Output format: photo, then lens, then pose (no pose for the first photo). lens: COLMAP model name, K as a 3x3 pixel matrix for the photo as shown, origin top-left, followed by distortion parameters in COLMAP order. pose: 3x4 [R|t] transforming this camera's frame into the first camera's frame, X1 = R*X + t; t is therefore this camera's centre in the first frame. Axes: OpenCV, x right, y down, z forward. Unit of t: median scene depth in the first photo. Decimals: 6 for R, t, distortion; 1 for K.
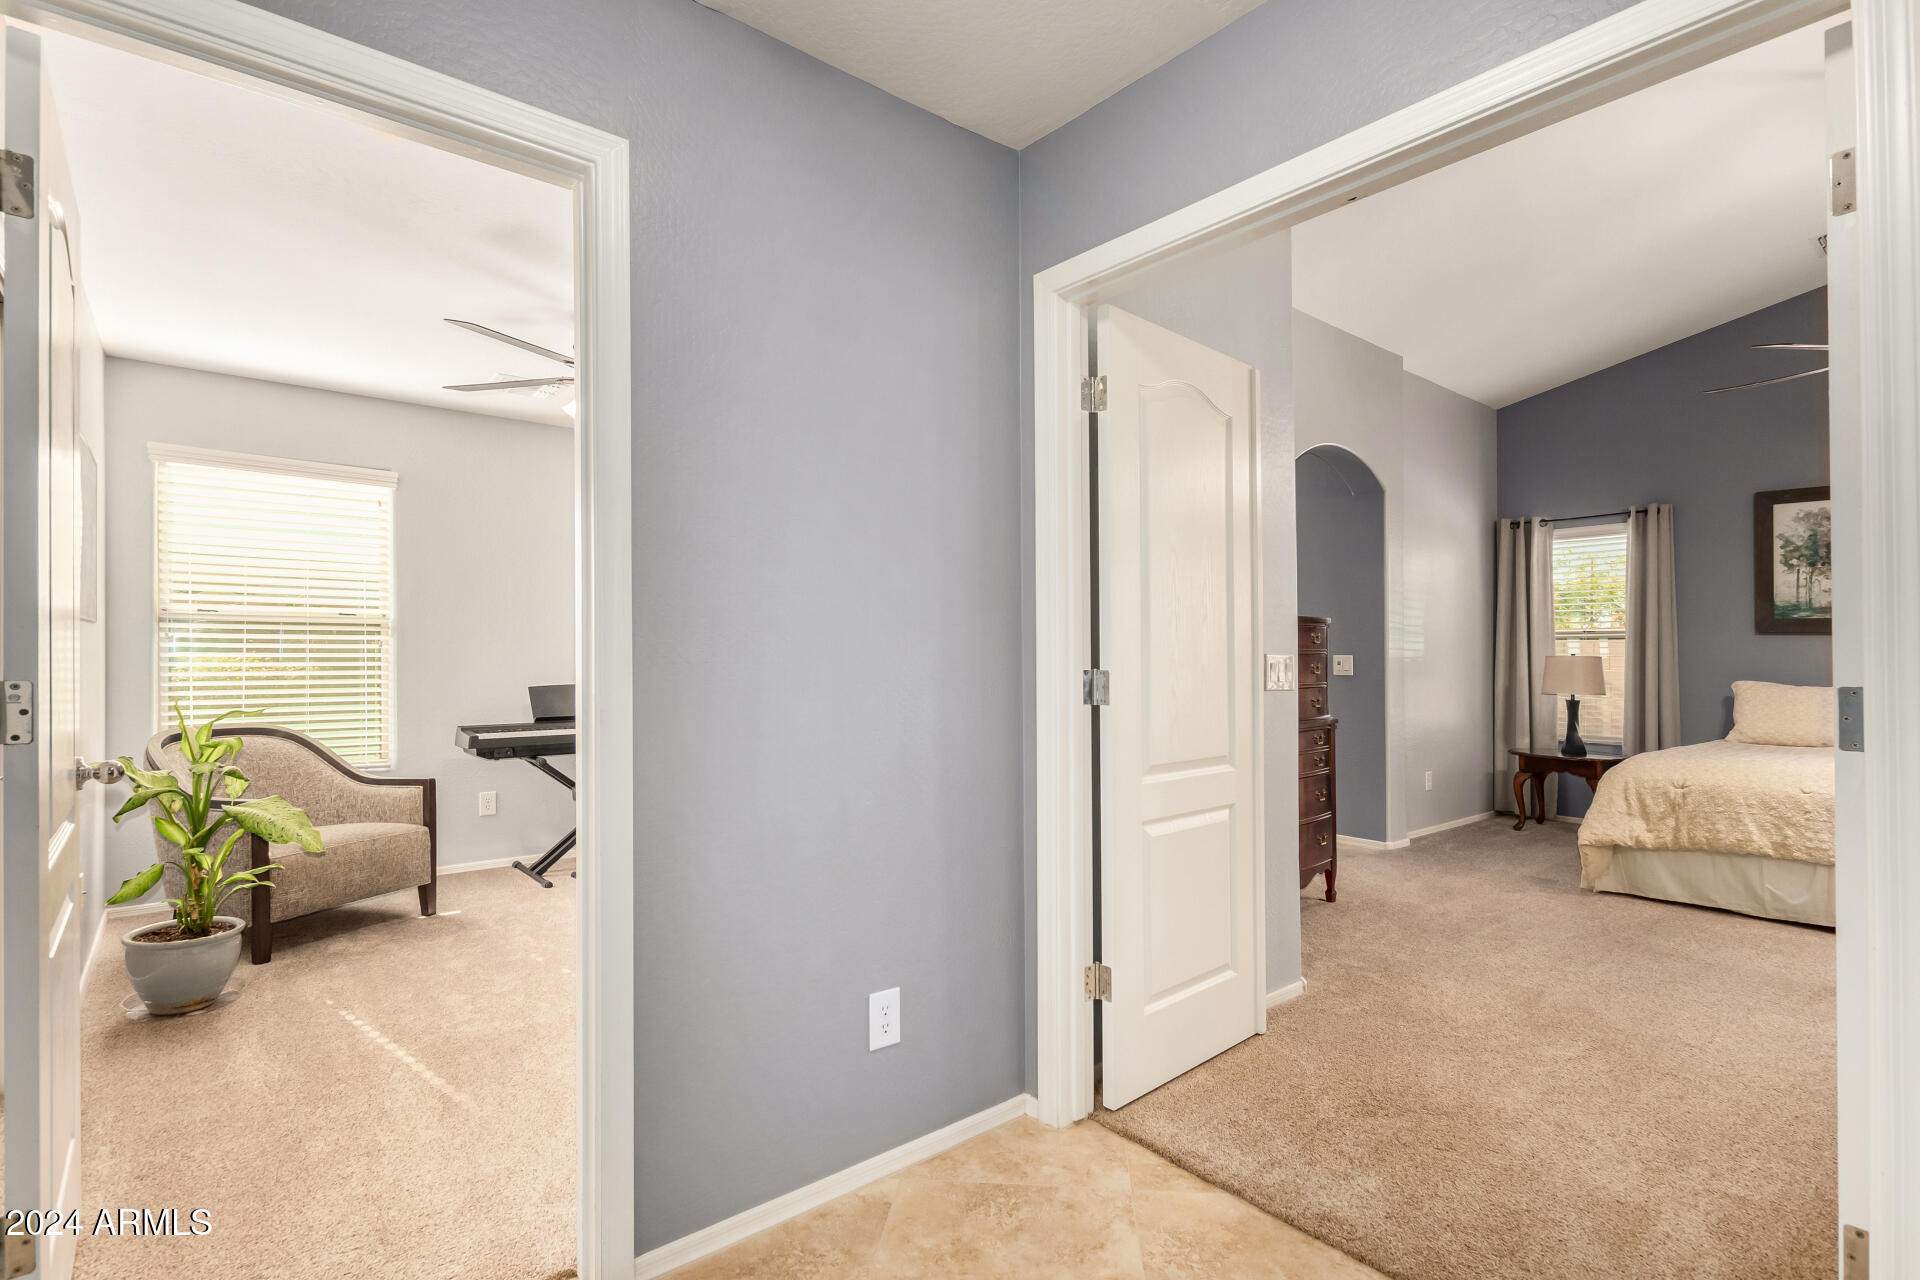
lens RADIAL K [[926.3, 0, 990.6], [0, 926.3, 629.3], [0, 0, 1]] dist [0.005770, -0.000538]
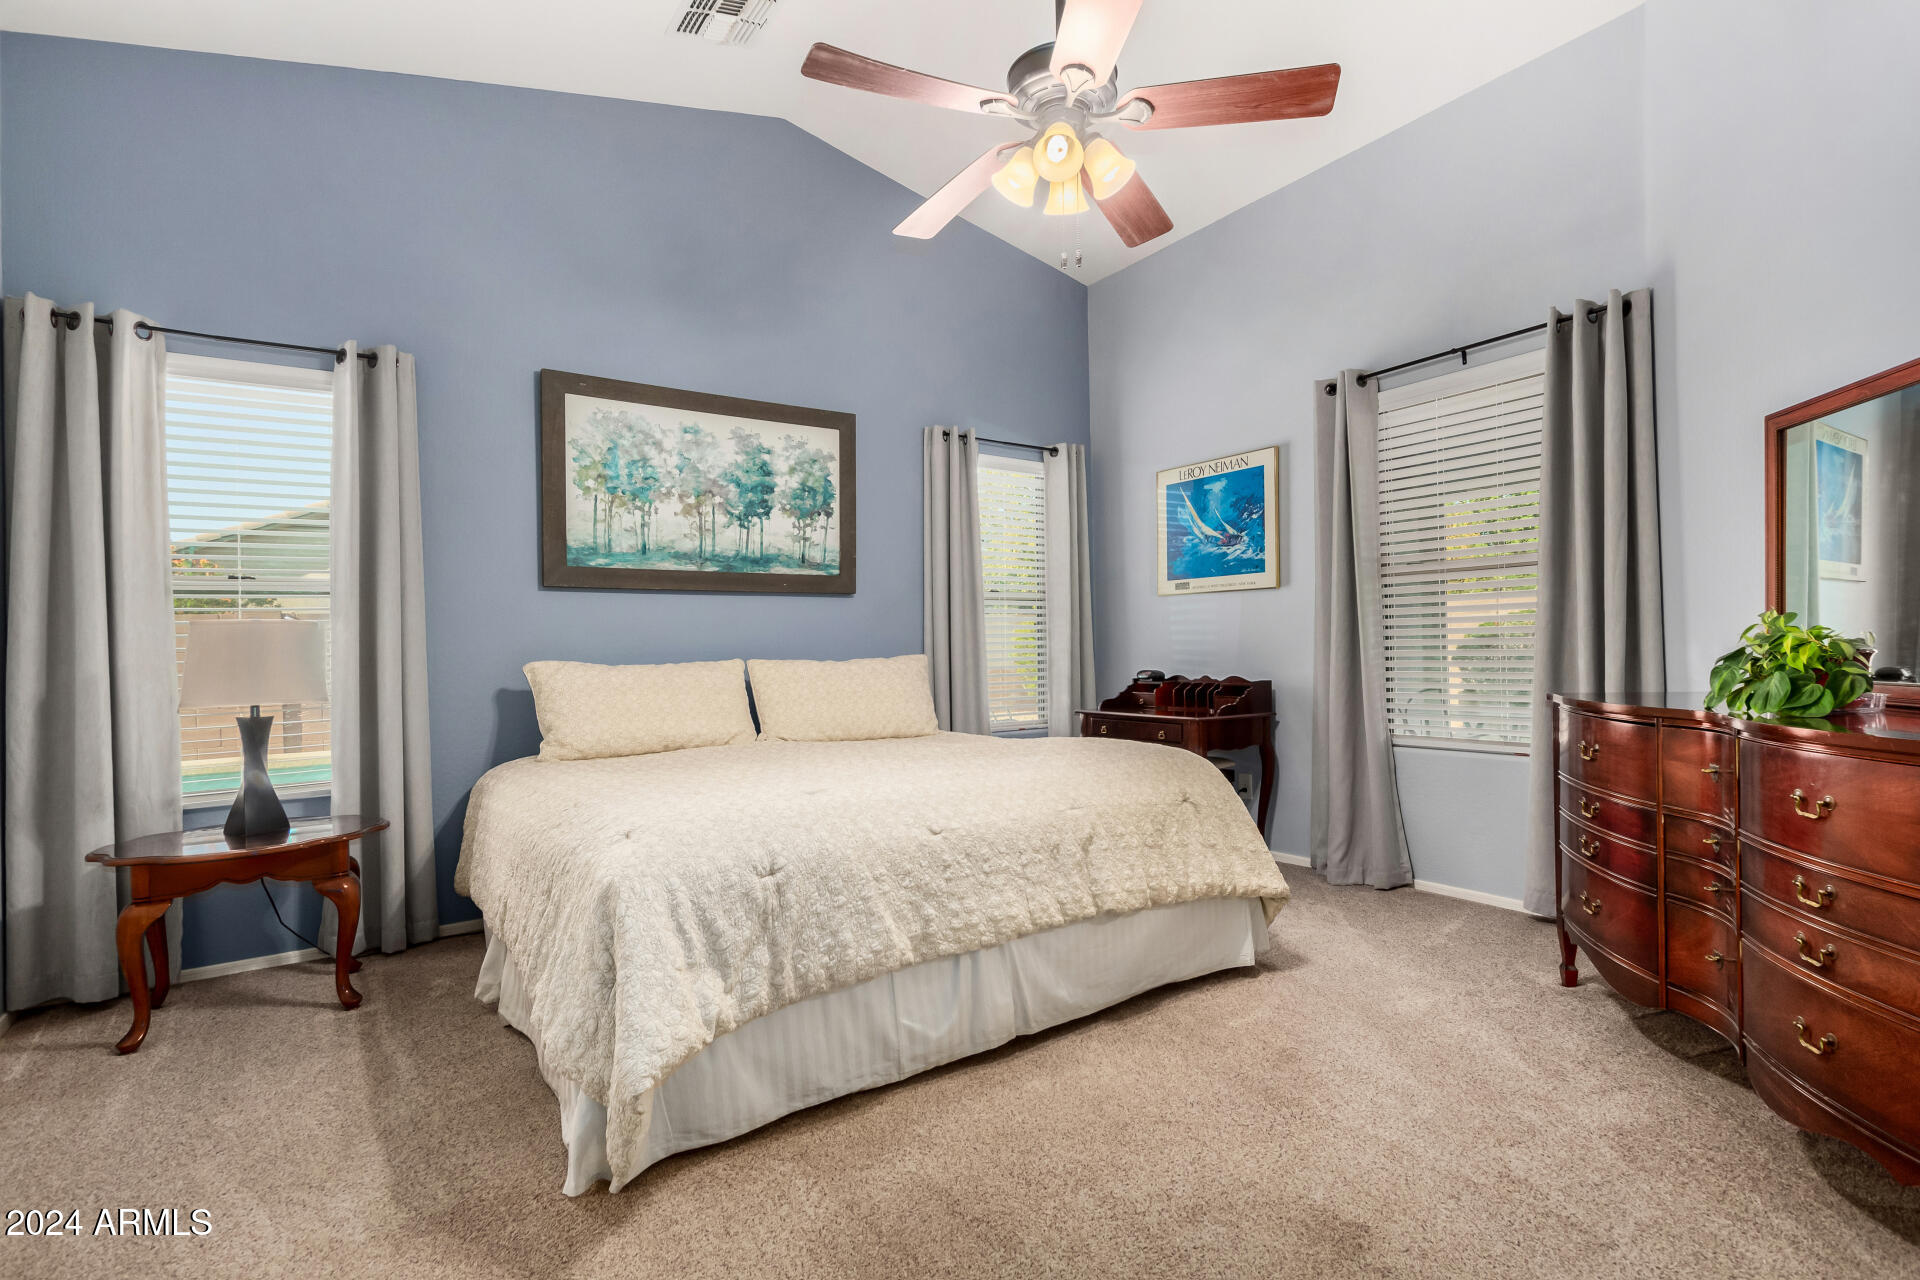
lens RADIAL K [[926.3, 0, 985.9], [0, 926.3, 631.0], [0, 0, 1]] dist [0.005770, -0.000538]
pose [[0.097536, 0.007108, 0.995207, 0.221305], [-0.001285, 0.999975, -0.007016, 0.039504], [-0.995231, -0.000595, 0.097542, 0.650593]]
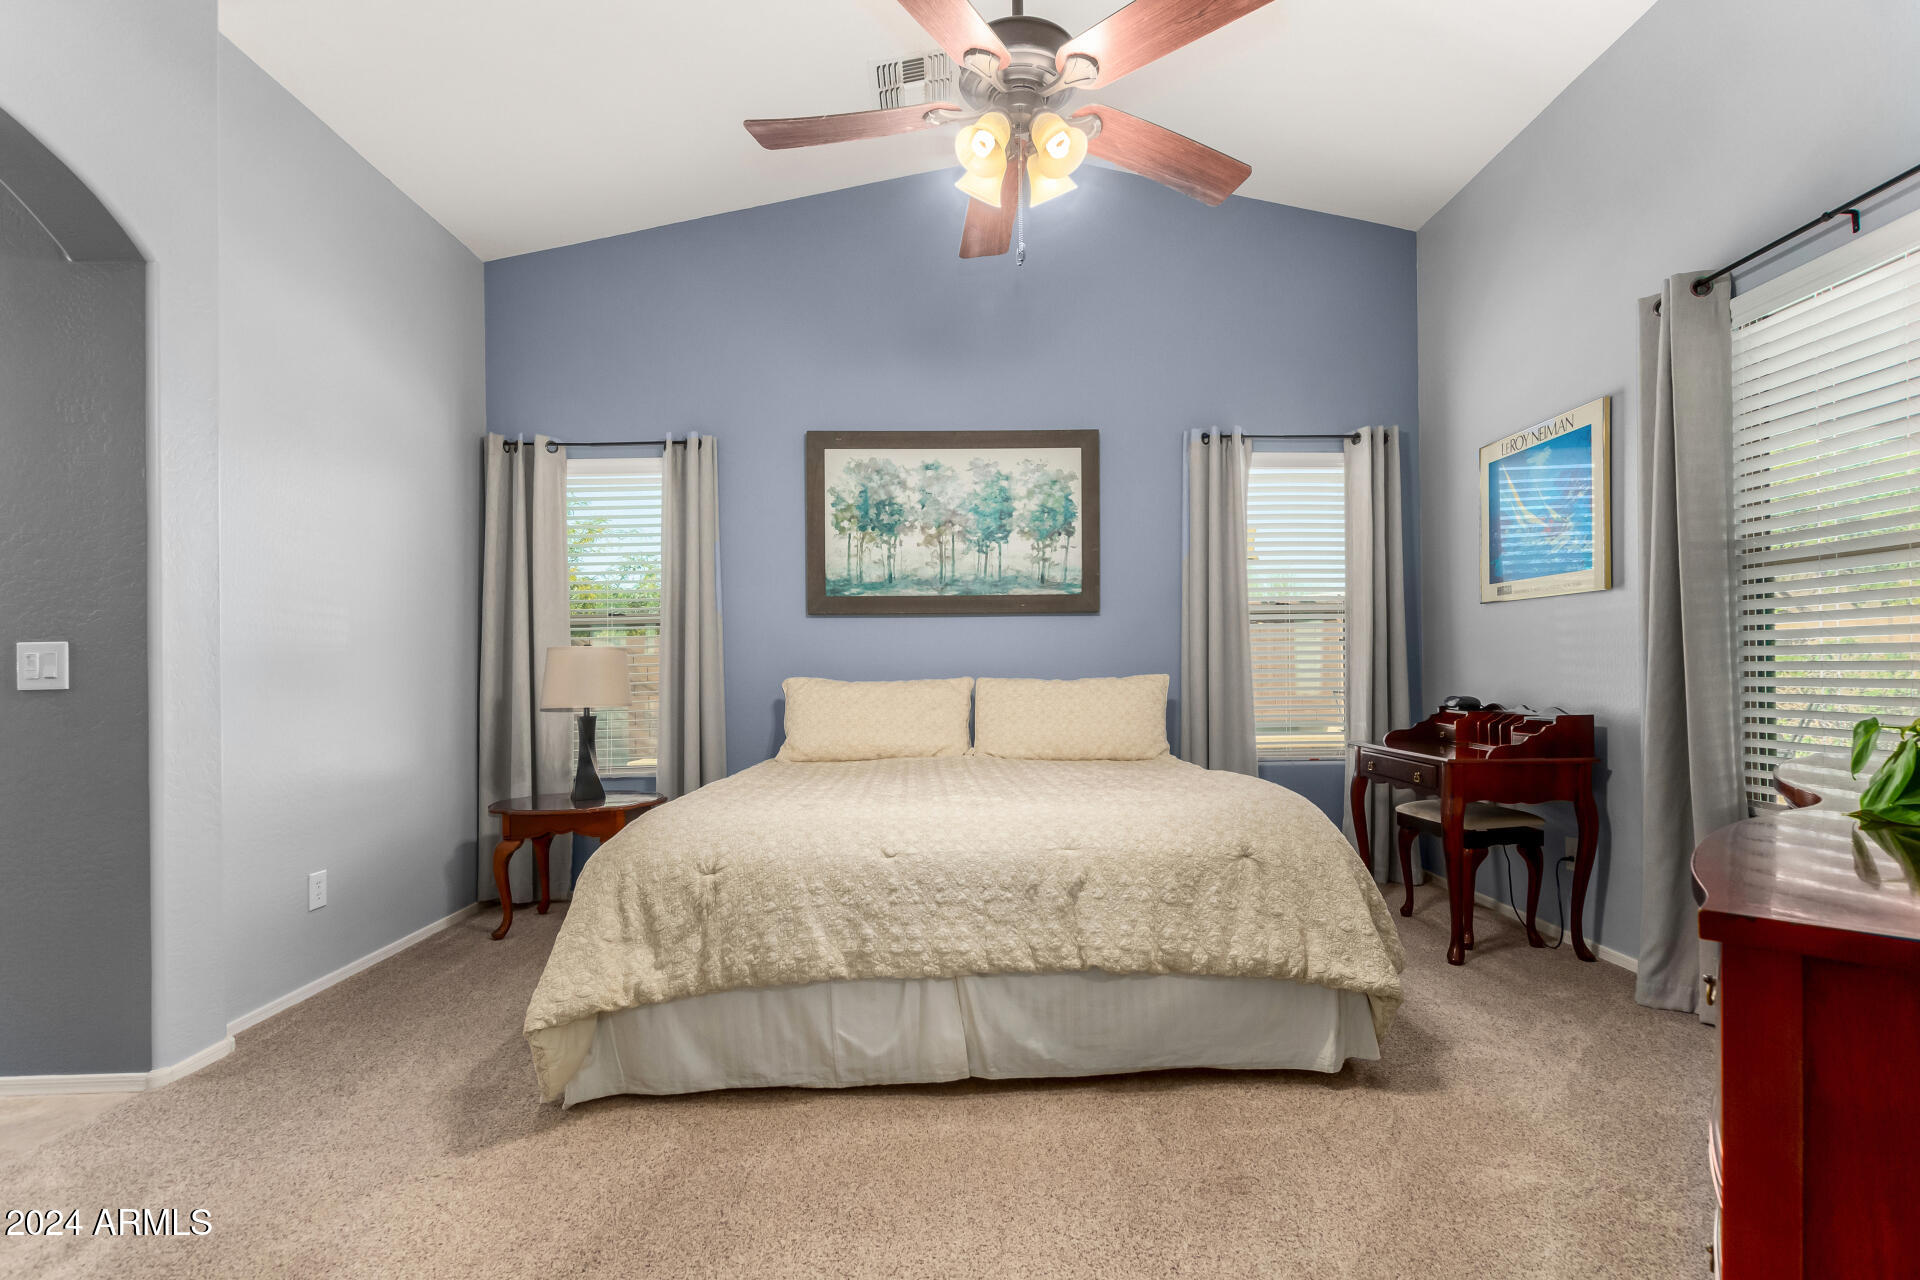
lens RADIAL K [[926.3, 0, 980.6], [0, 926.3, 649.8], [0, 0, 1]] dist [0.005770, -0.000538]
pose [[0.629985, -0.001816, 0.776605, 0.330275], [0.002642, 0.999996, 0.000195, 0.033868], [-0.776602, 0.001929, 0.629988, 0.421276]]
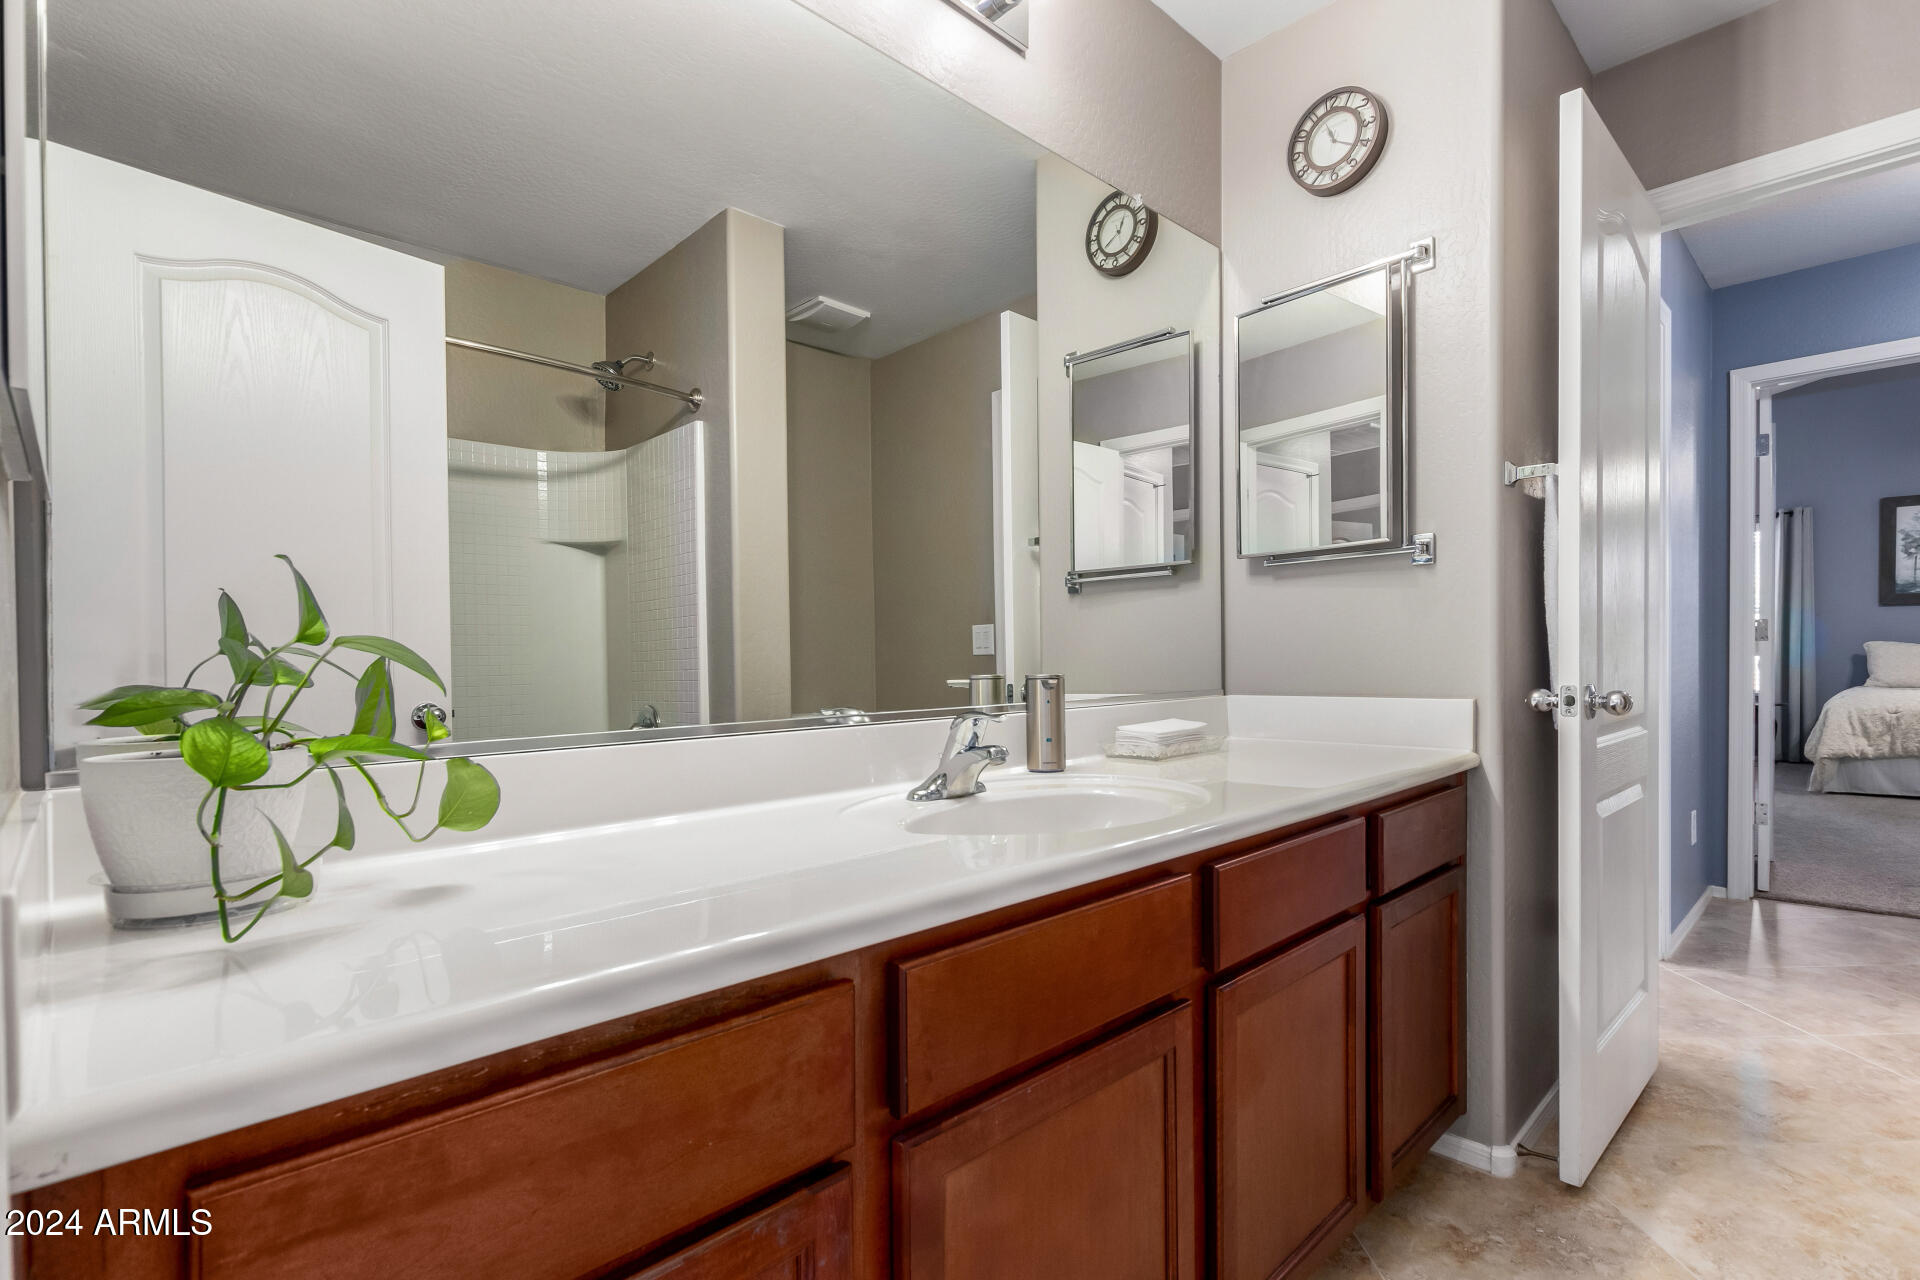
lens RADIAL K [[926.3, 0, 1019.7], [0, 926.3, 663.5], [0, 0, 1]] dist [0.005770, -0.000538]
pose [[0.994455, -0.022246, 0.102788, -0.541184], [0.018317, 0.999071, 0.039011, 0.013380], [-0.103560, -0.036912, 0.993938, -0.191402]]
